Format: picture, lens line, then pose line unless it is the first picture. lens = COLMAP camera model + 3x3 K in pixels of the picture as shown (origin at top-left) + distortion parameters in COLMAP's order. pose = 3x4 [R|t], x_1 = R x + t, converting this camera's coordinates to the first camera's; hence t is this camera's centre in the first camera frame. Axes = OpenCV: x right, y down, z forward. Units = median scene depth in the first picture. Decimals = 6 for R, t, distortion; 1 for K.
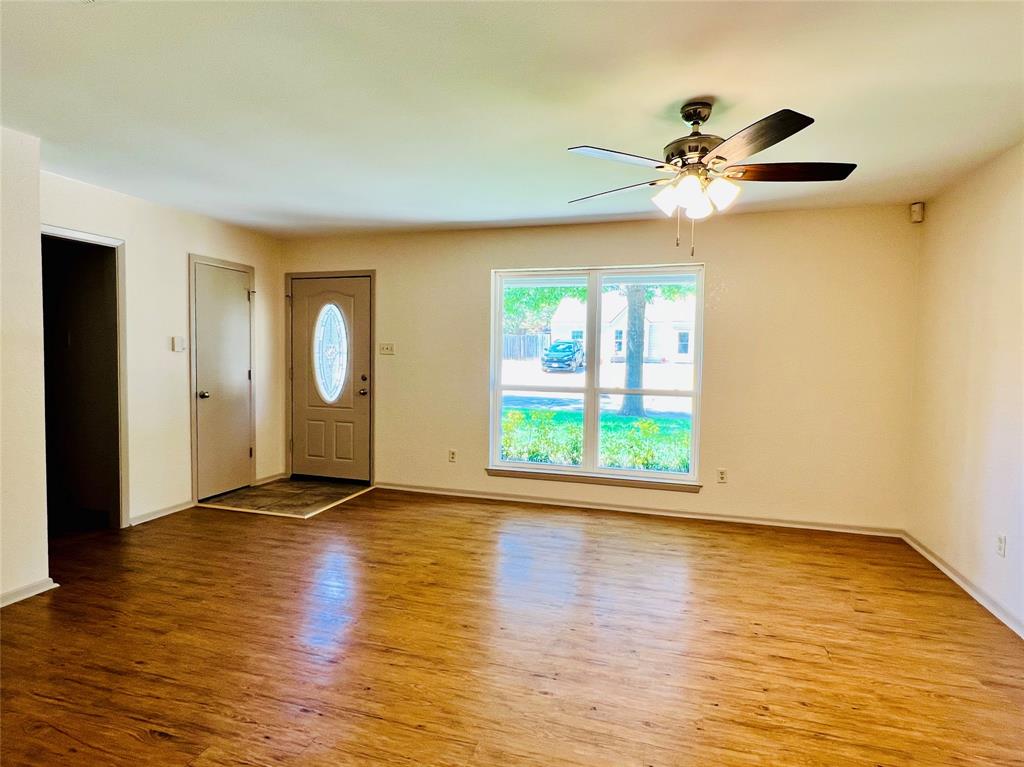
lens RADIAL K [[537.2, 0, 477.9], [0, 537.2, 368.4], [0, 0, 1]] dist [-0.000976, -0.000352]
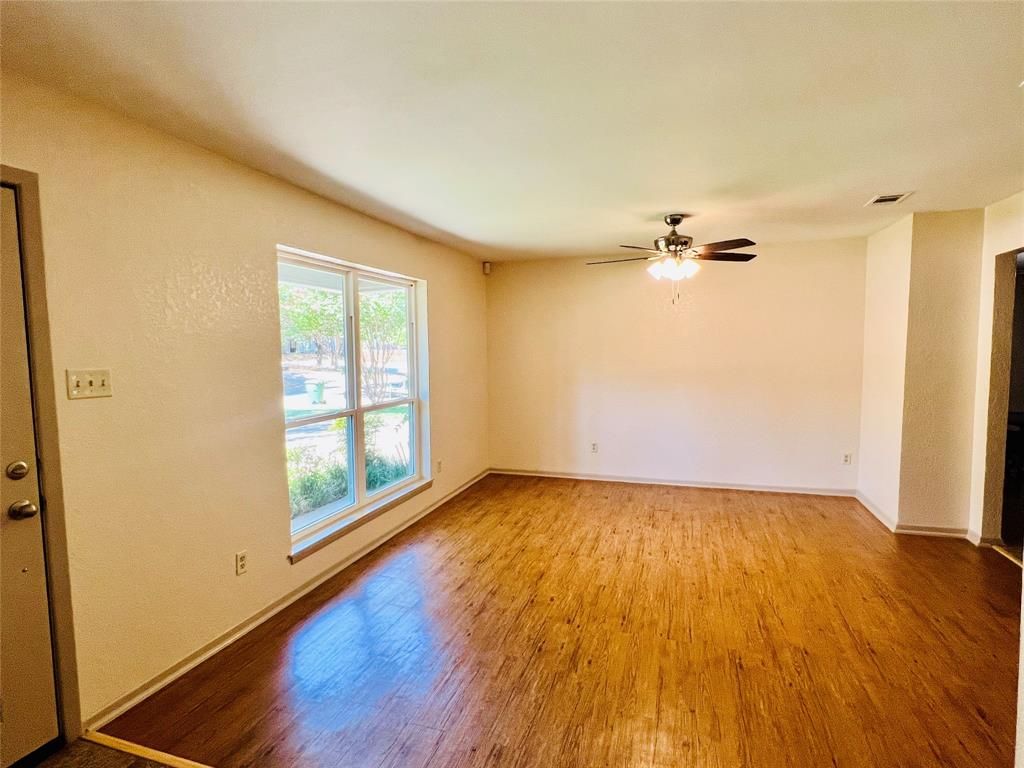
lens RADIAL K [[538.9, 0, 510.8], [0, 538.9, 384.5], [0, 0, 1]] dist [-0.006910, 0.003192]
pose [[-0.009113, -0.083377, 0.996476, -0.914612], [0.043570, 0.995538, 0.083697, -0.090171], [-0.999009, 0.044179, -0.005440, 1.090817]]
